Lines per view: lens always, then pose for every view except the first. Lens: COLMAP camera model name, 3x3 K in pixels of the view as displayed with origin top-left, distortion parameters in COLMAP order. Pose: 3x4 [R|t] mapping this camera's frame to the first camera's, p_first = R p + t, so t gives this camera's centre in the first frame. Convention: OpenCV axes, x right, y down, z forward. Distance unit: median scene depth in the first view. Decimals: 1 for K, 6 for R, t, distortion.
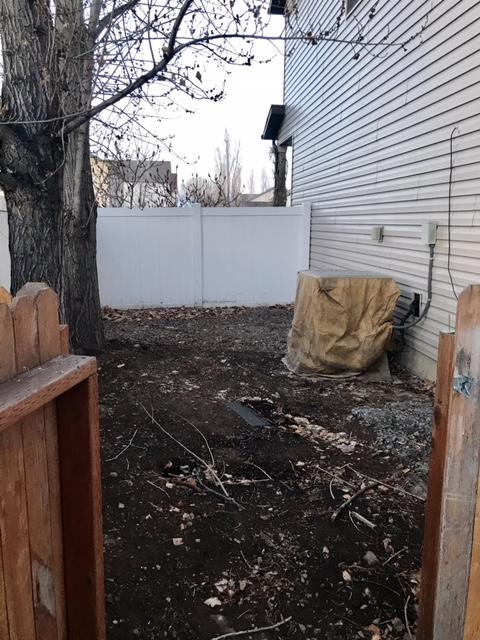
lens RADIAL K [[529.5, 0, 240.0], [0, 529.5, 320.0], [0, 0, 1]] dist [0.039082, -0.051850]
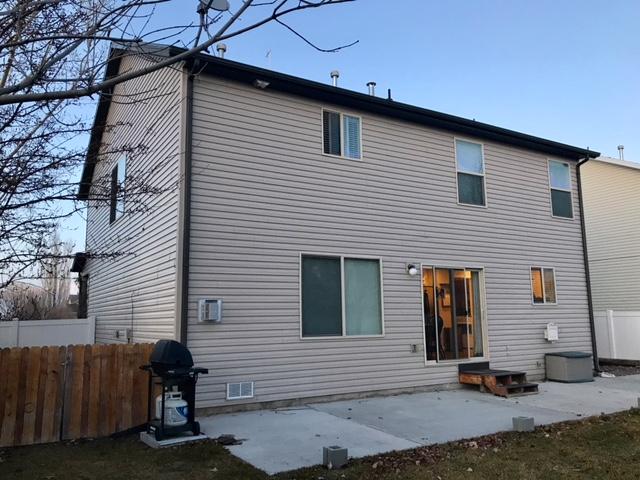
lens RADIAL K [[529.5, 0, 320.0], [0, 529.5, 240.0], [0, 0, 1]] dist [0.039082, -0.051850]
pose [[0.907329, 0.039903, 0.418523, 0.048452], [0.098153, 0.947870, -0.303163, 0.097932], [-0.408802, 0.316148, 0.856114, -0.606649]]
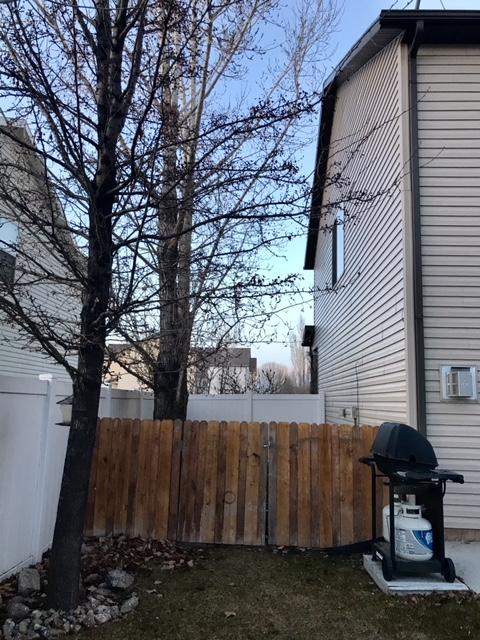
lens RADIAL K [[529.5, 0, 240.0], [0, 529.5, 320.0], [0, 0, 1]] dist [0.039082, -0.051850]
pose [[0.988459, -0.011485, -0.151053, 0.096106], [-0.038707, 0.944876, -0.325132, 0.066051], [0.146461, 0.327226, 0.933527, -0.393426]]
